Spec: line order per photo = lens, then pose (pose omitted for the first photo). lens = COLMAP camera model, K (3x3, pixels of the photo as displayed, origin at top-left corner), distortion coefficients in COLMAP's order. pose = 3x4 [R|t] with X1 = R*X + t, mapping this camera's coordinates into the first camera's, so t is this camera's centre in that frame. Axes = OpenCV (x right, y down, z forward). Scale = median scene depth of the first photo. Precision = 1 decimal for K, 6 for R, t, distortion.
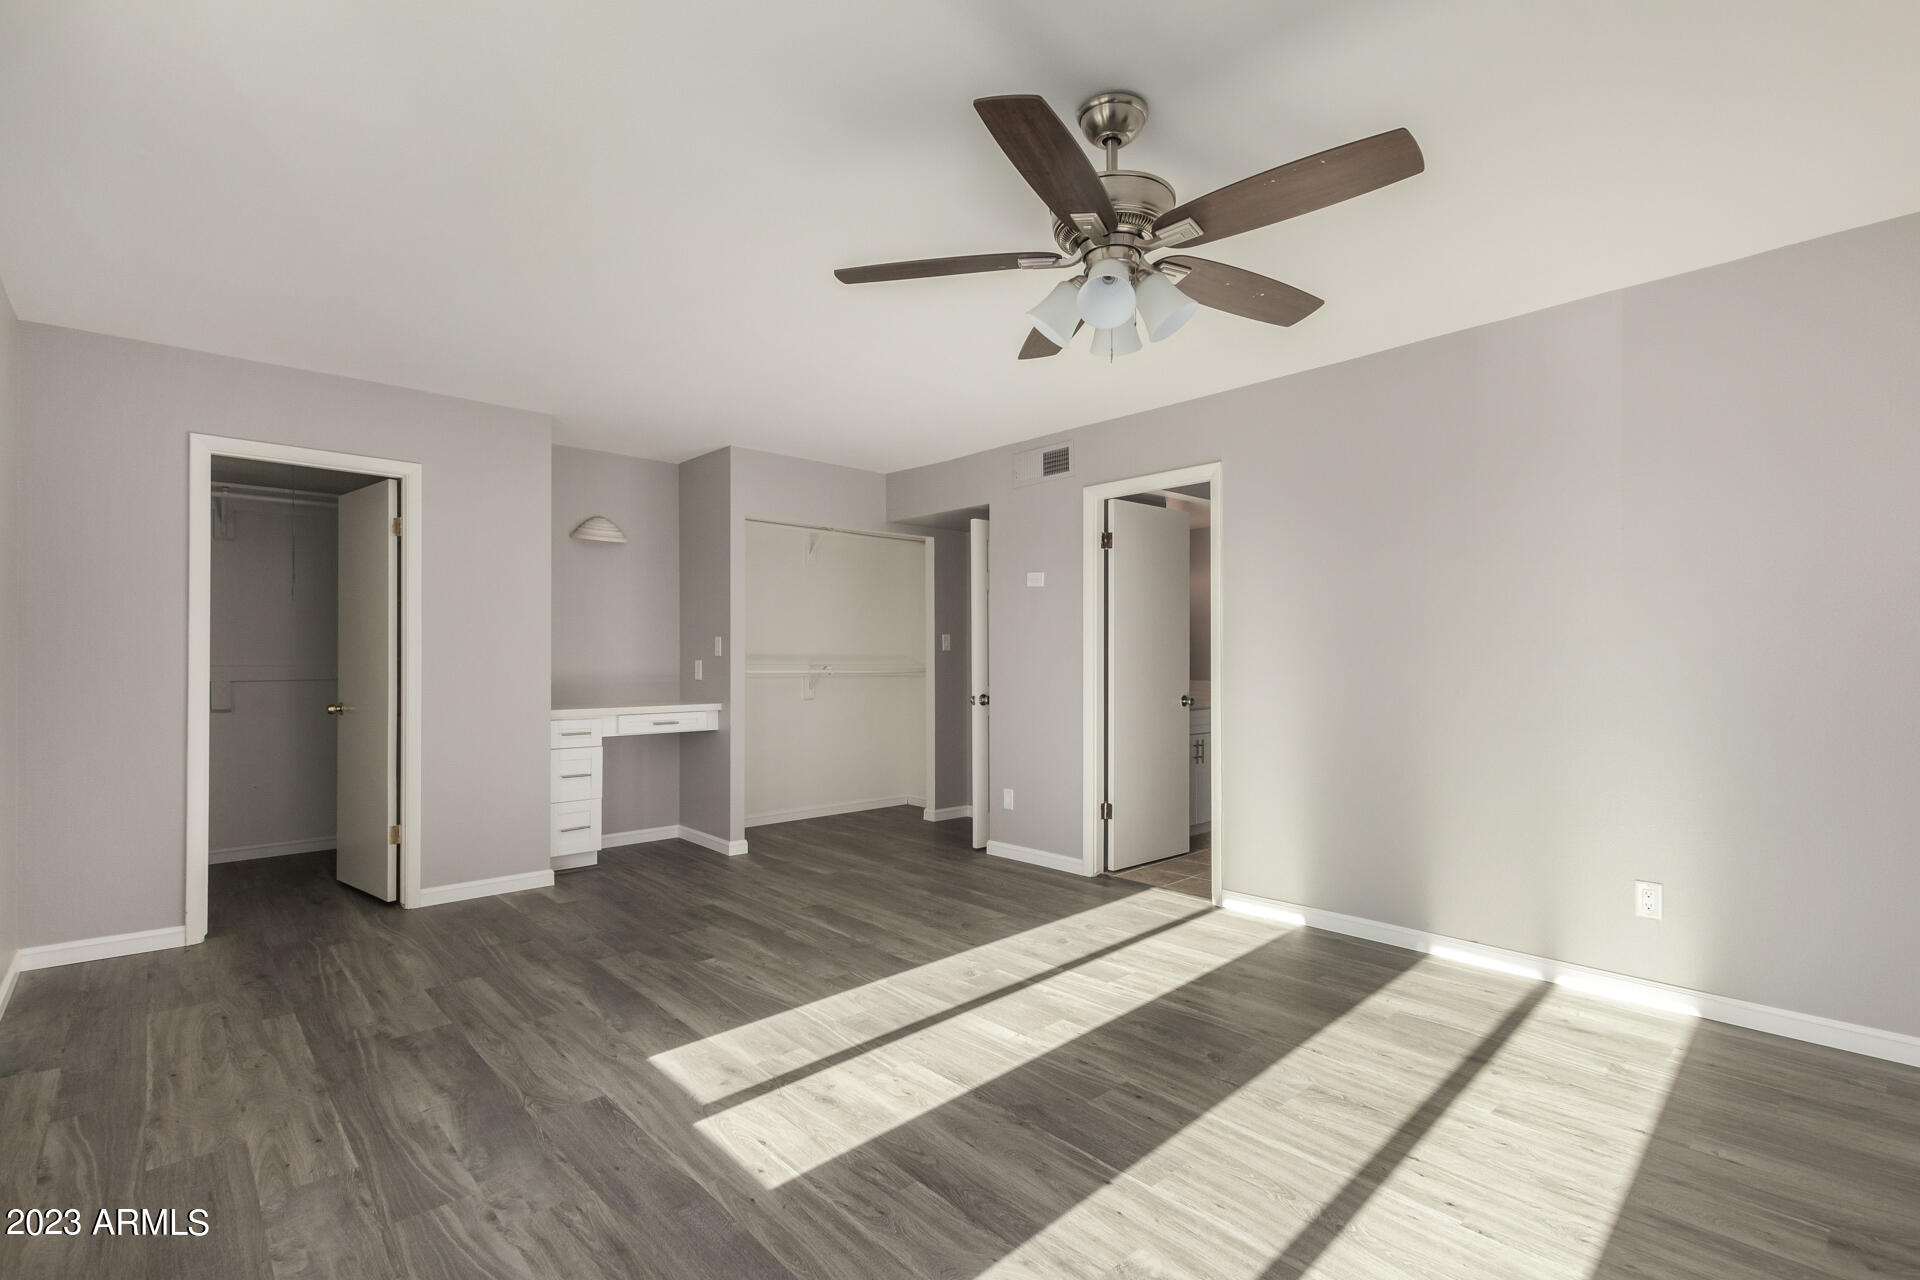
lens RADIAL K [[853.8, 0, 989.9], [0, 853.8, 656.6], [0, 0, 1]] dist [0.002057, 0.000100]
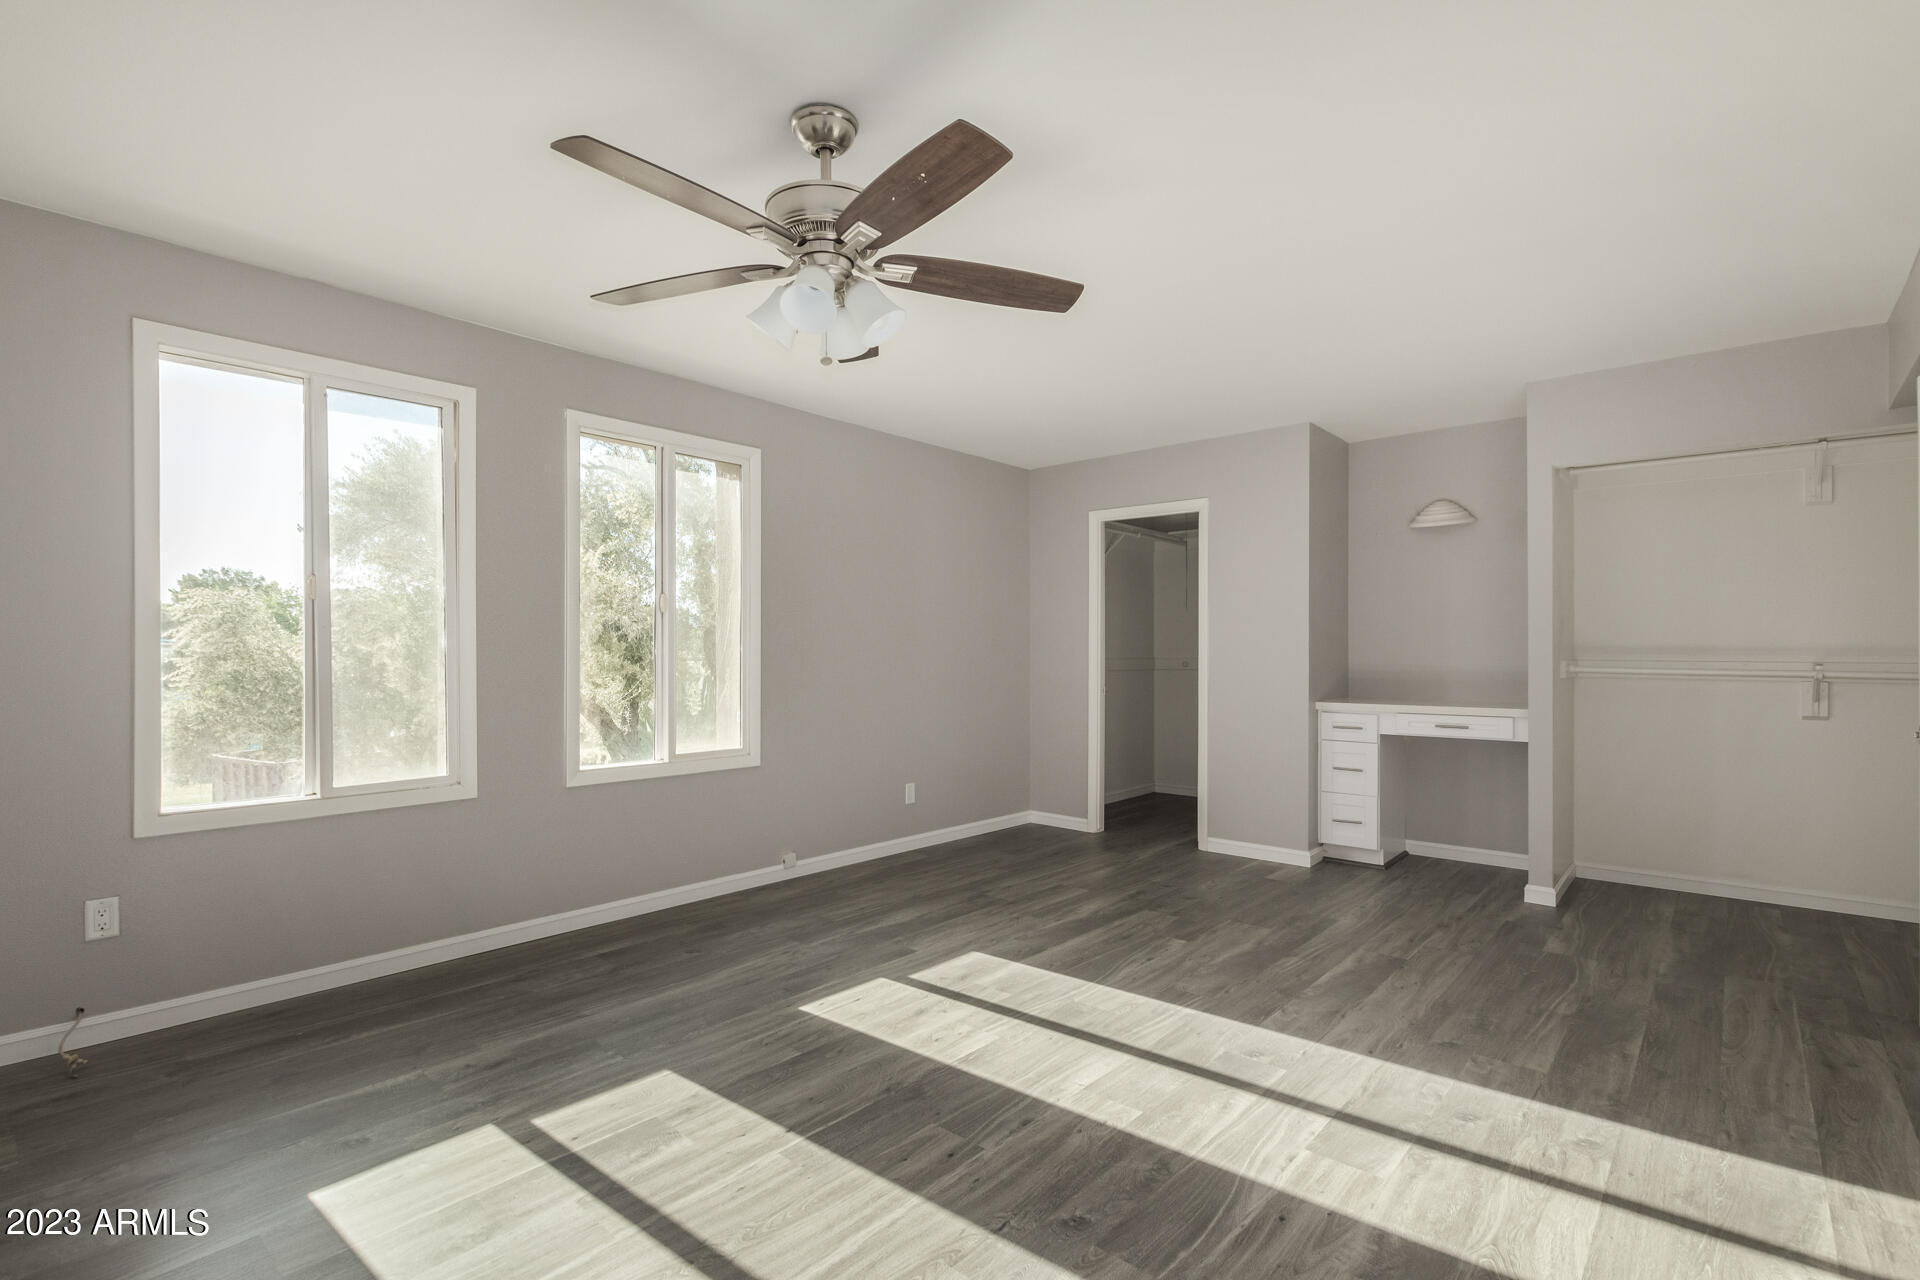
lens RADIAL K [[901.5, 0, 973.9], [0, 901.5, 660.0], [0, 0, 1]] dist [0.003345, -0.000261]
pose [[0.109344, 0.007233, -0.993978, 0.884718], [0.001900, 0.999970, 0.007486, 0.002703], [0.994002, -0.002707, 0.109327, 0.749432]]
